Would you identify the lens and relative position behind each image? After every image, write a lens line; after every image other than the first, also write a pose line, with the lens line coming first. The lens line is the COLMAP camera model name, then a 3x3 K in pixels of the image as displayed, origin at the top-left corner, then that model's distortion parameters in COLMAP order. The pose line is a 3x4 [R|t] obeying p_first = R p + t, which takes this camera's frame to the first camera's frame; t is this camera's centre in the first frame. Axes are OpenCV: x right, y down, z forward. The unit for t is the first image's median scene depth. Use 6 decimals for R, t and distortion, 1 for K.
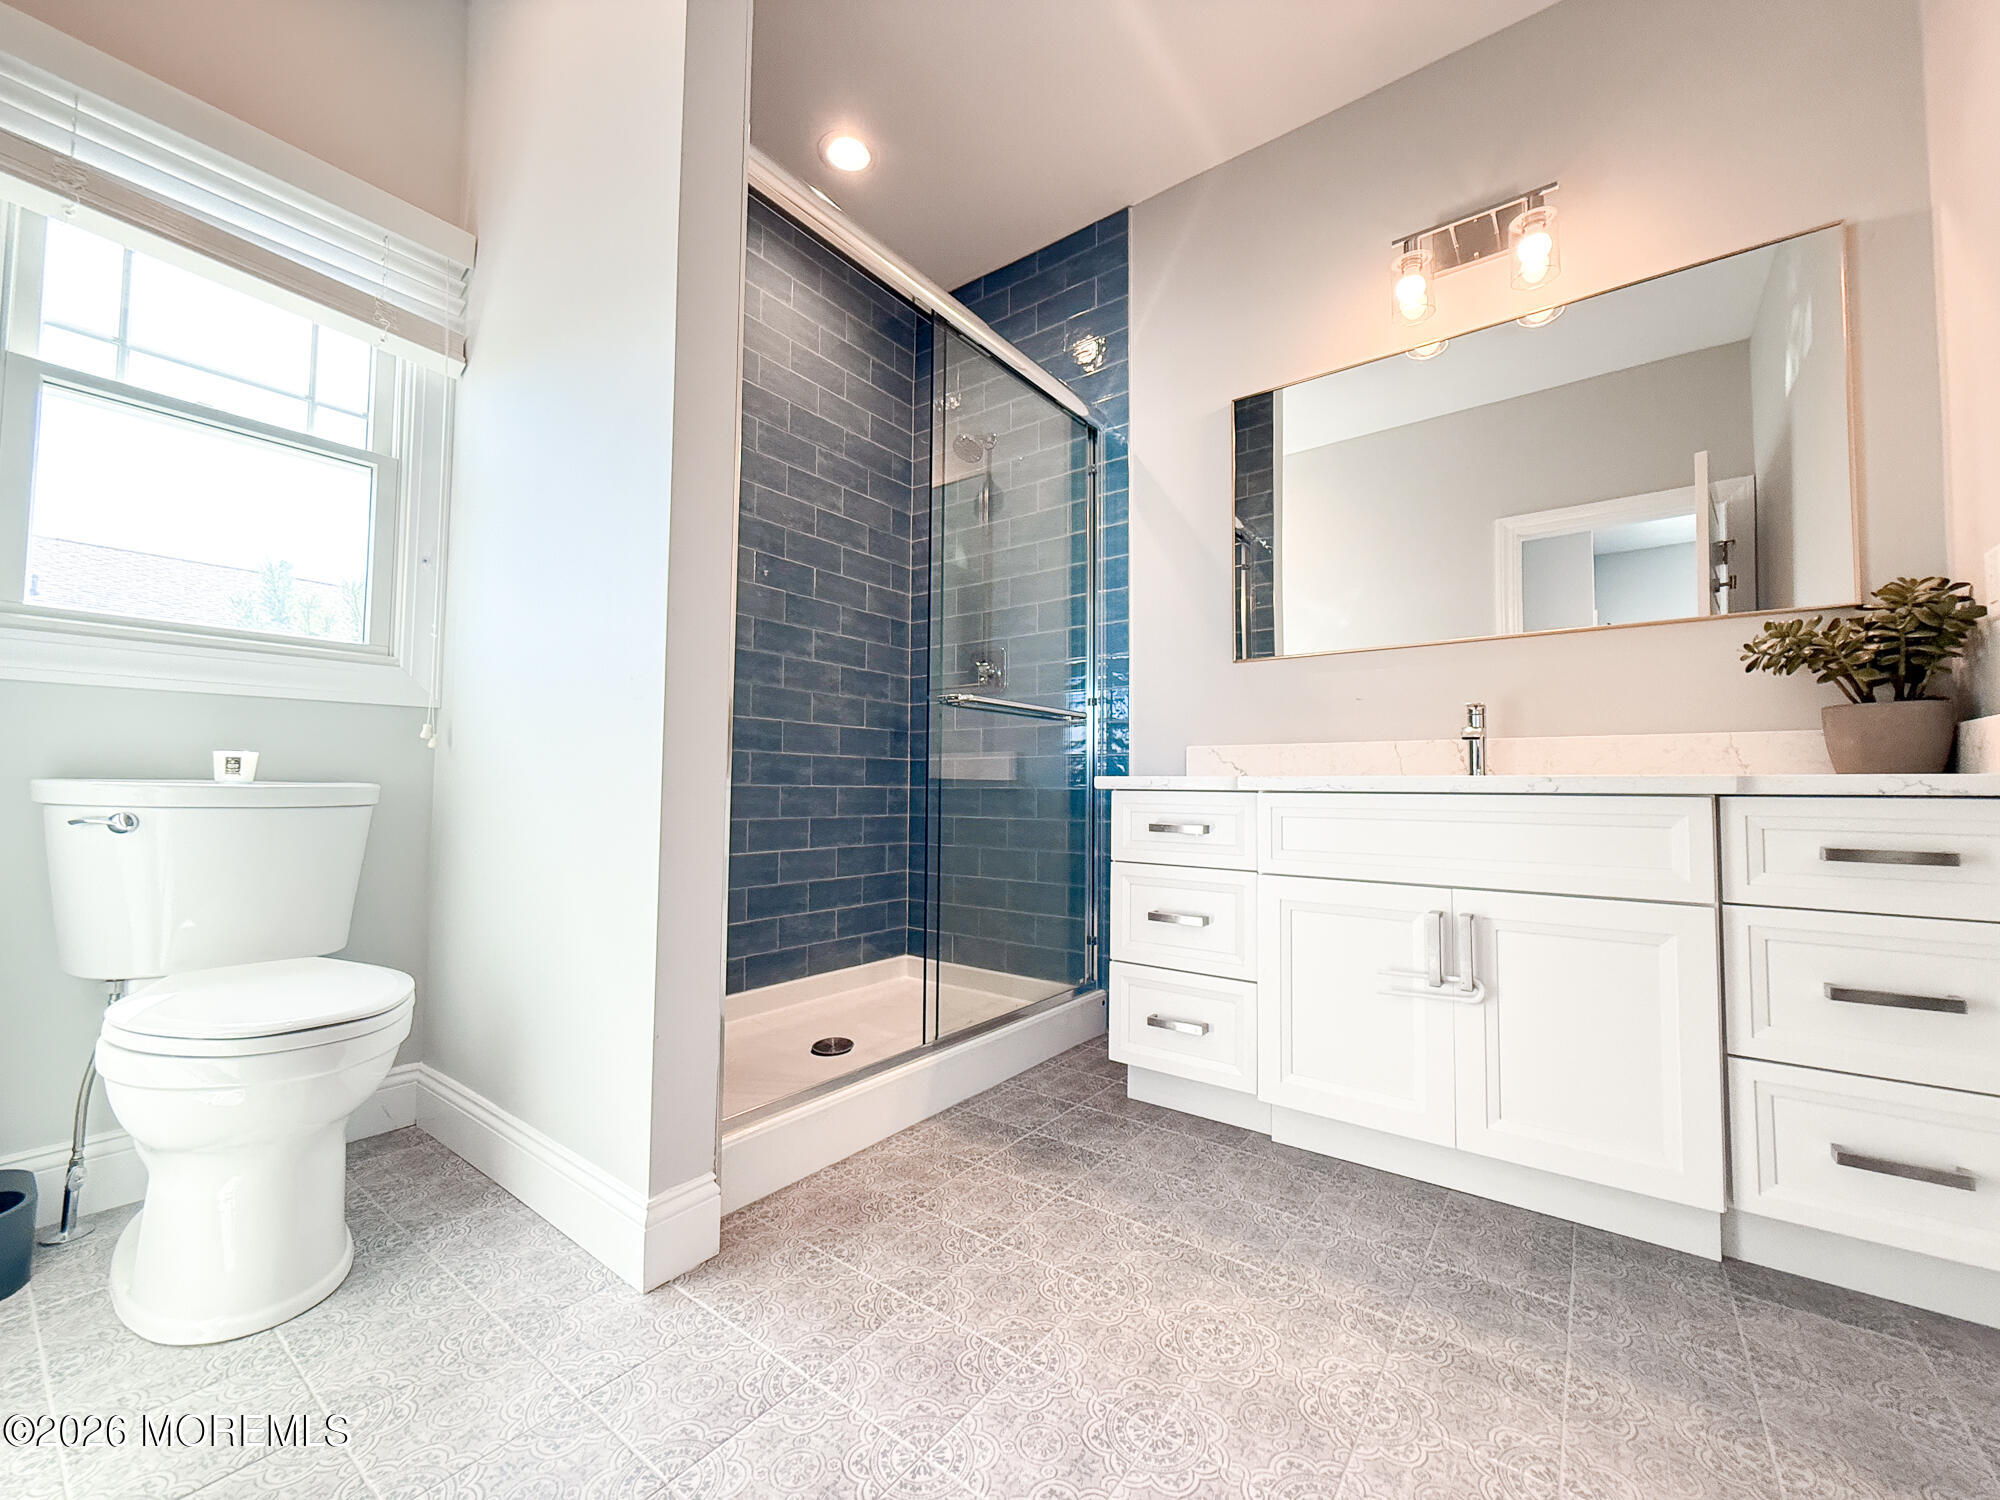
lens RADIAL K [[805.6, 0, 995.7], [0, 805.6, 756.1], [0, 0, 1]] dist [0.001003, -0.002497]
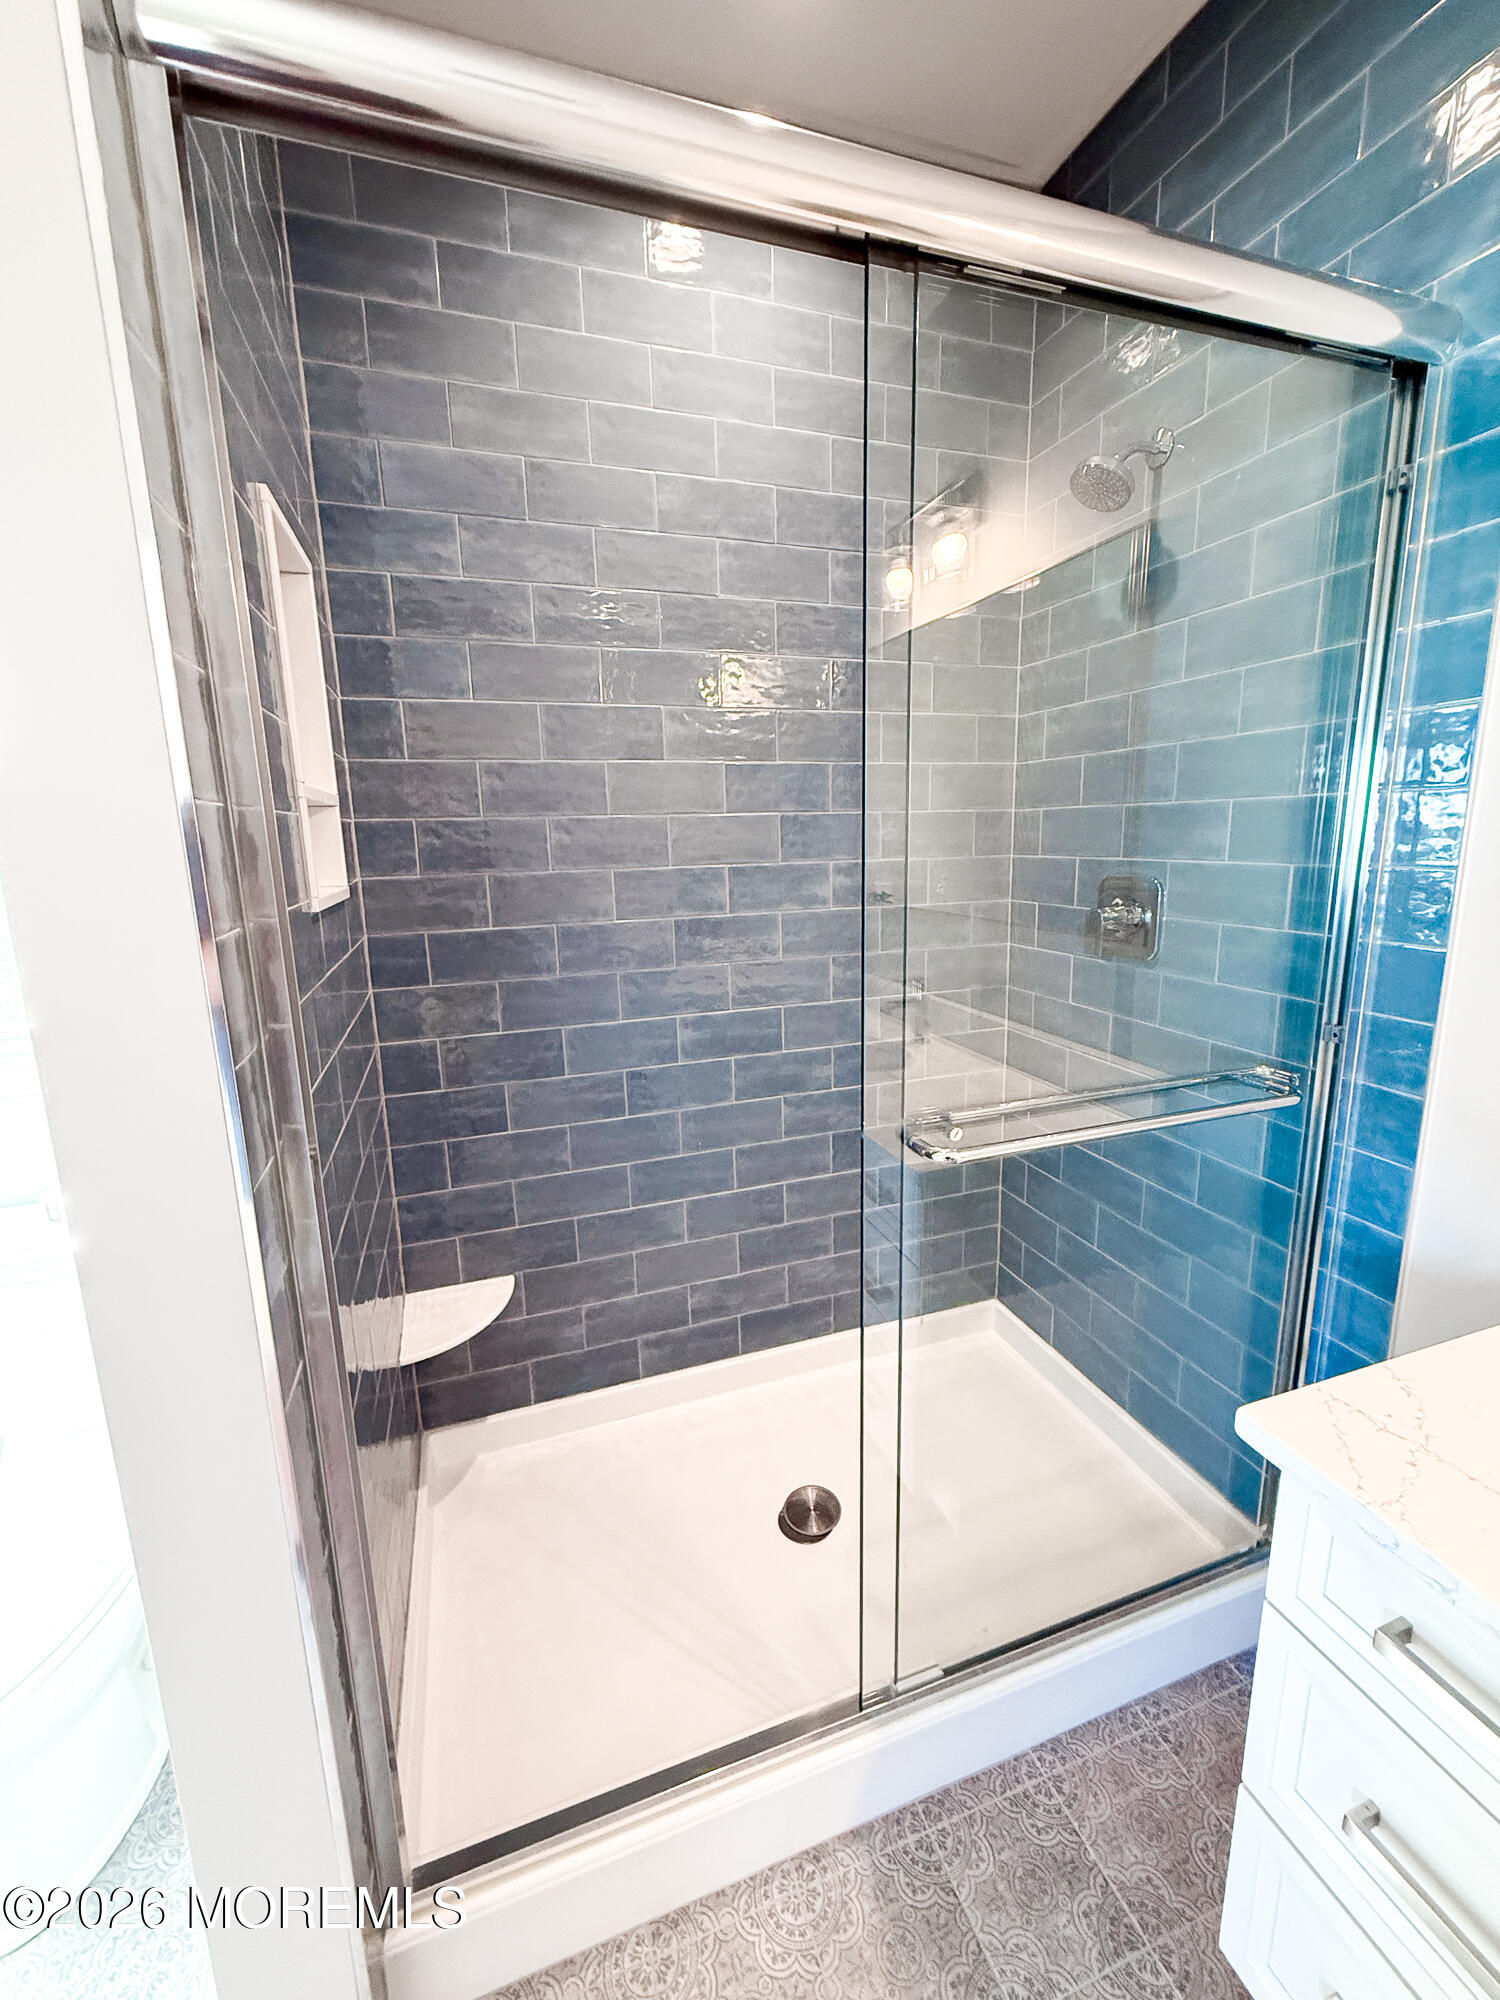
lens RADIAL K [[805.6, 0, 745.4], [0, 805.6, 991.2], [0, 0, 1]] dist [0.001003, -0.002497]
pose [[0.826521, 0.080522, -0.557117, 0.092915], [0.060245, 0.971377, 0.229775, -0.216144], [0.559673, -0.223478, 0.798013, 0.427685]]
